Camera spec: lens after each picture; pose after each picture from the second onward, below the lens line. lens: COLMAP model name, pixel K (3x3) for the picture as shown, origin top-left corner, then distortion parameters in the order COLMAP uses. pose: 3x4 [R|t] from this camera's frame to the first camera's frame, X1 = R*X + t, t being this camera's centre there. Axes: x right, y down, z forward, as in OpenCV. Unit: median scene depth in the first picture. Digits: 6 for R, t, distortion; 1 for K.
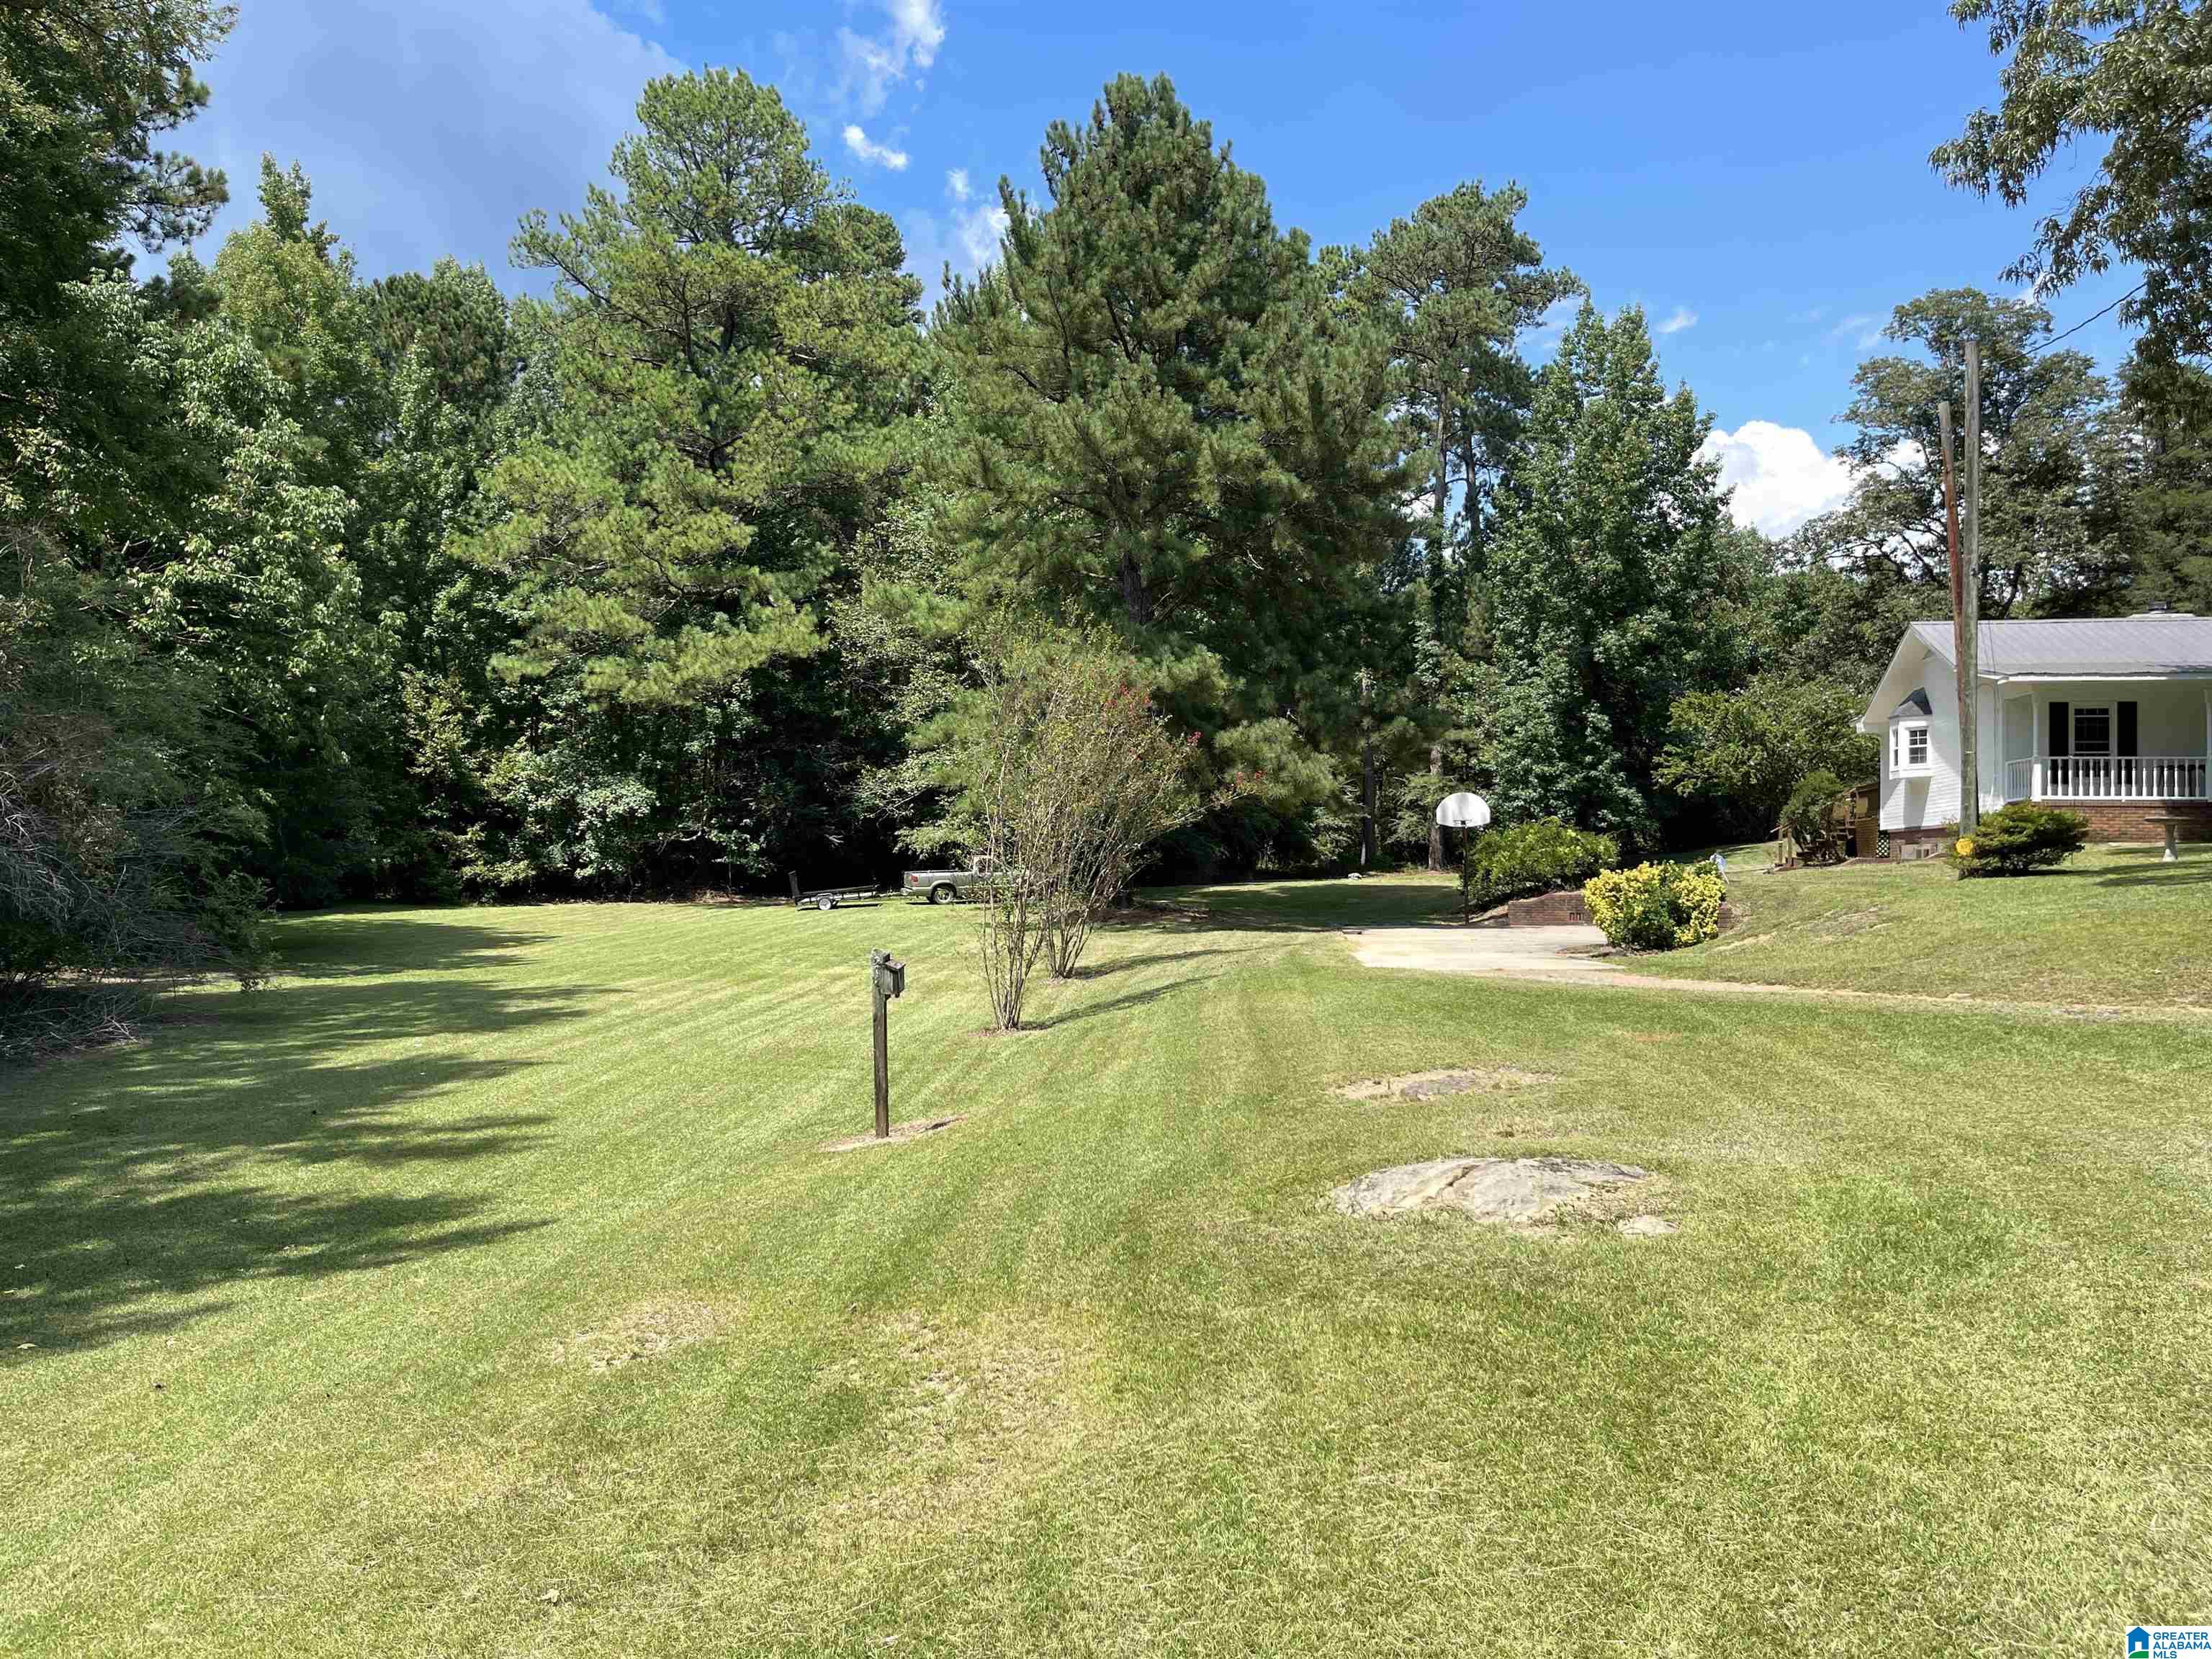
lens RADIAL K [[1667.3, 0, 1116.9], [0, 1667.3, 814.9], [0, 0, 1]] dist [0.068360, -0.099845]
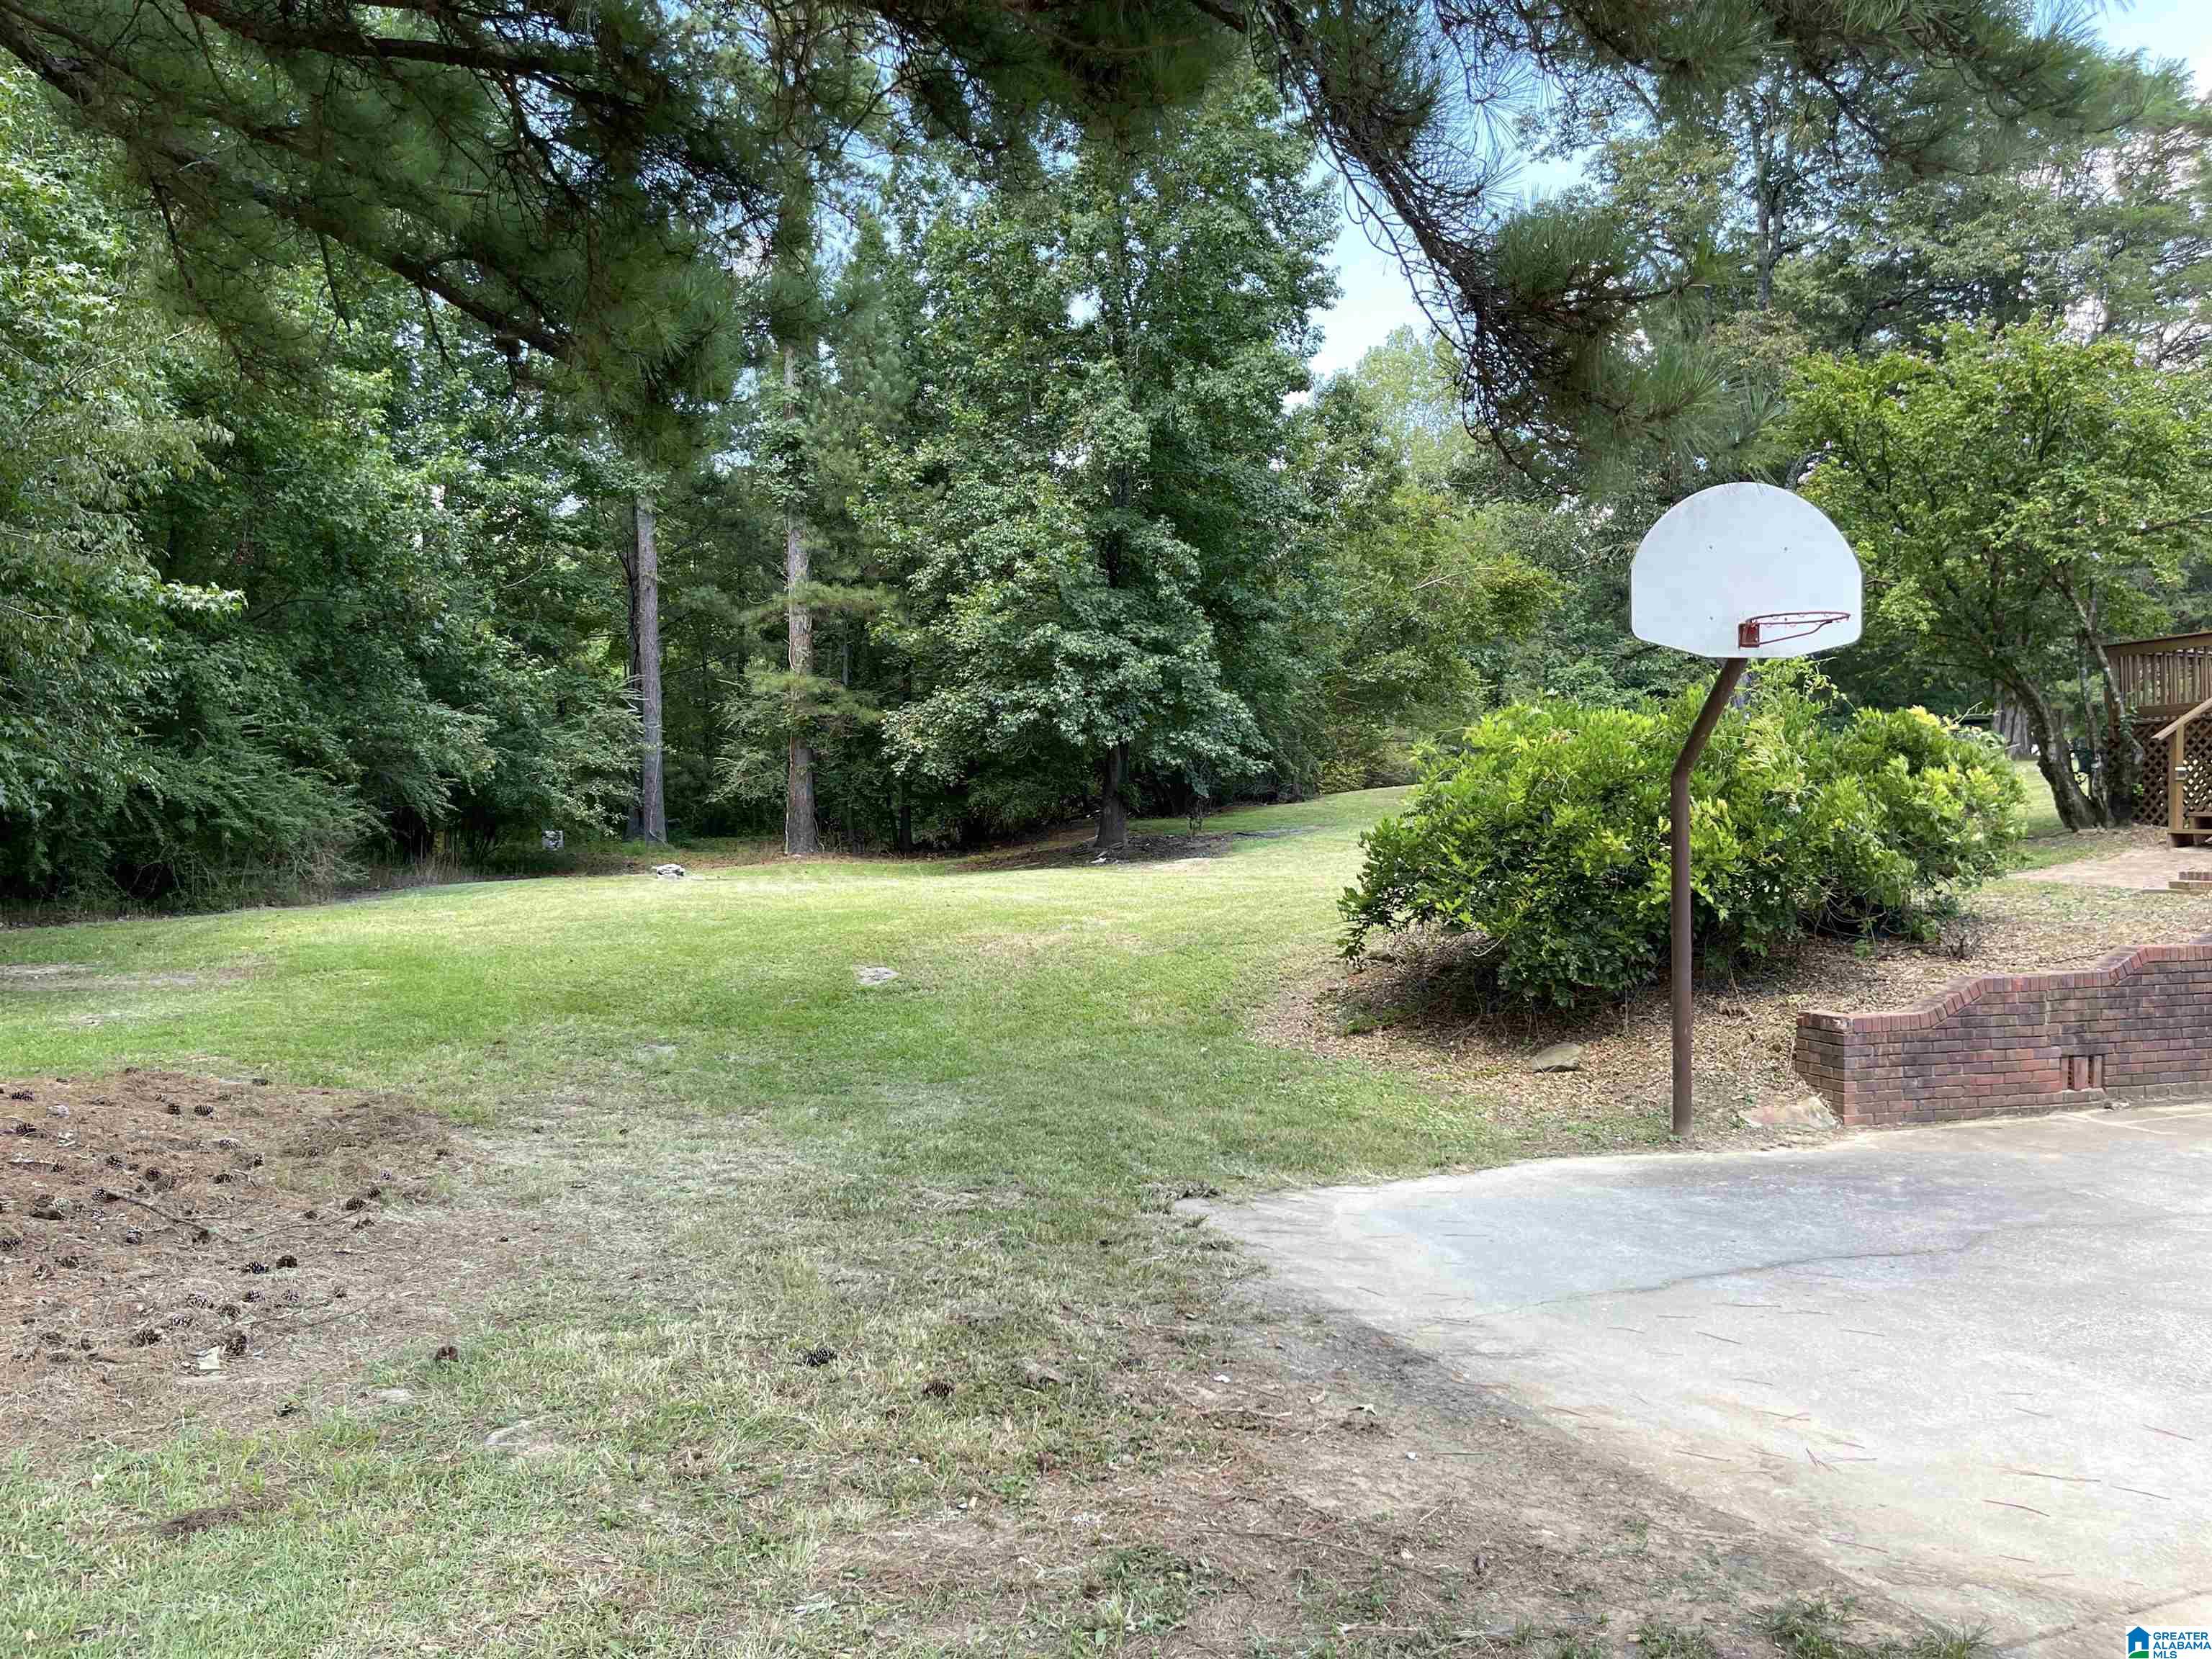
lens RADIAL K [[1667.3, 0, 1116.4], [0, 1667.3, 824.4], [0, 0, 1]] dist [0.068360, -0.099845]
pose [[0.885939, -0.005124, 0.463774, 0.036473], [-0.005221, 0.999765, 0.021021, 0.014664], [-0.463772, -0.021045, 0.885704, 0.559888]]
